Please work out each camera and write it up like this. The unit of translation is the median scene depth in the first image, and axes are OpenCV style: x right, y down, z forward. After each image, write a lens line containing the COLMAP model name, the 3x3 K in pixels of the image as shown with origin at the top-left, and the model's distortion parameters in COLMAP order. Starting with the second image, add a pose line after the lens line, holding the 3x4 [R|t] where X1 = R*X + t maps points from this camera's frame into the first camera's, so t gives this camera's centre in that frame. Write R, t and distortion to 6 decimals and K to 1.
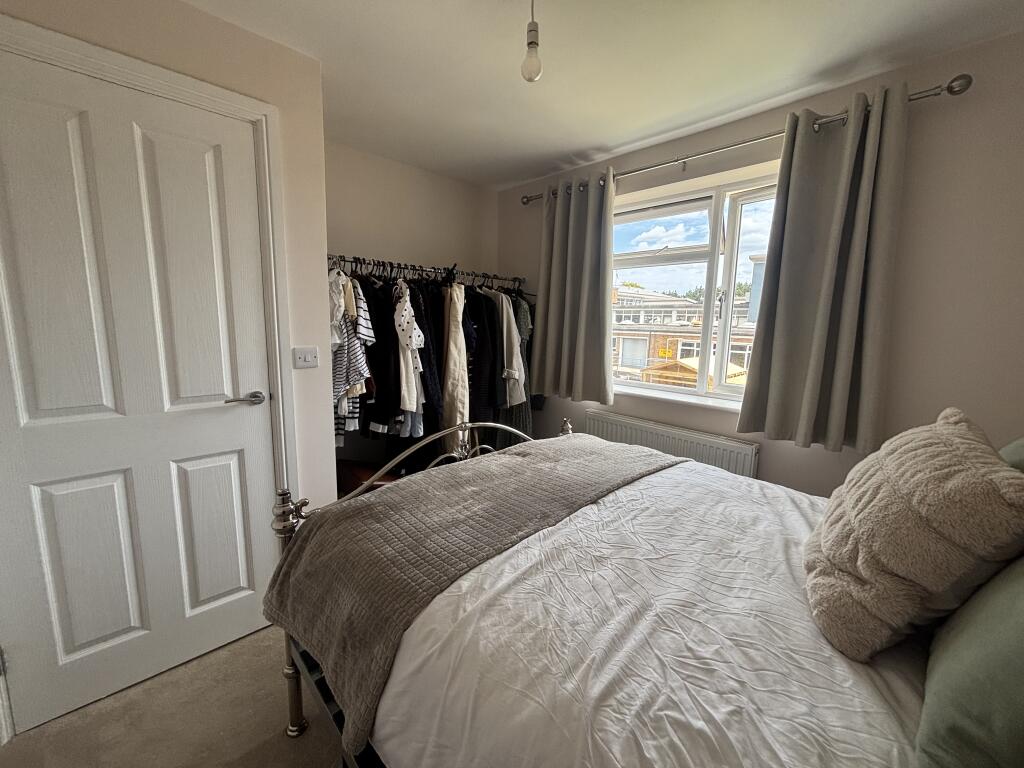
lens RADIAL K [[416.2, 0, 512.5], [0, 416.2, 380.6], [0, 0, 1]] dist [0.000386, -0.000072]
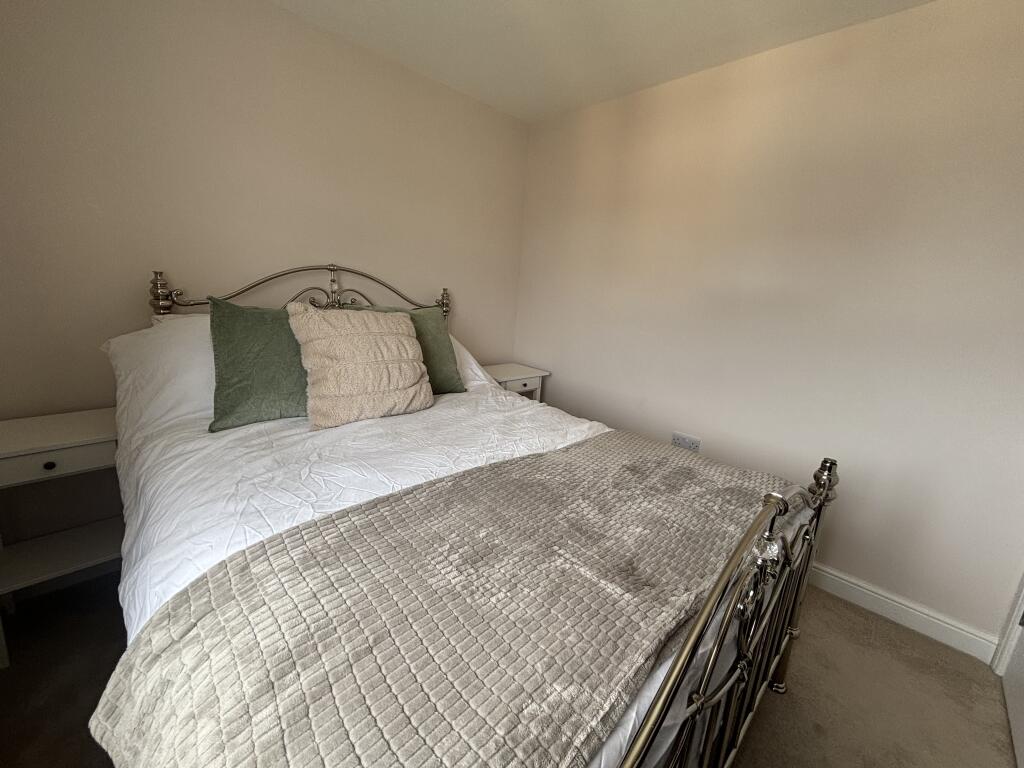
lens RADIAL K [[416.2, 0, 512.5], [0, 416.2, 380.6], [0, 0, 1]] dist [0.000386, -0.000072]
pose [[-0.994647, -0.089941, -0.050864, 0.200788], [-0.102375, 0.924506, 0.367163, -0.163645], [0.014001, 0.370404, -0.928765, 1.343068]]
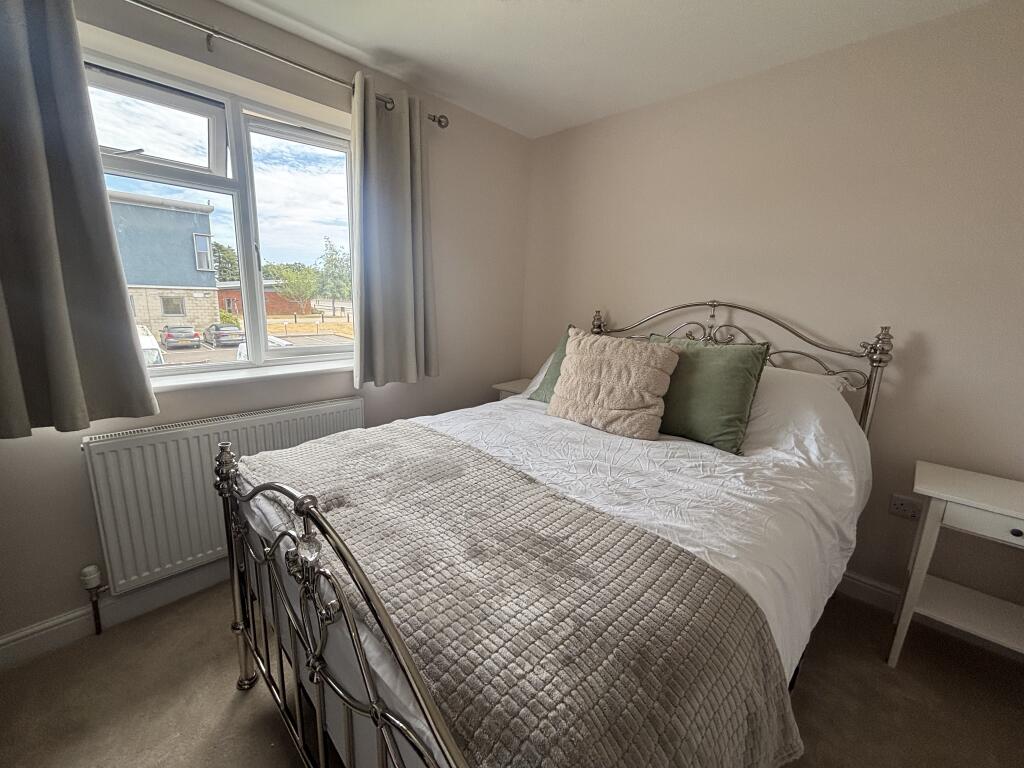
lens RADIAL K [[416.2, 0, 512.5], [0, 416.2, 380.6], [0, 0, 1]] dist [0.000386, -0.000072]
pose [[-0.038333, -0.219017, 0.974968, -0.516155], [0.112482, 0.968538, 0.221995, -0.089205], [-0.992914, 0.118176, -0.012492, 0.732939]]
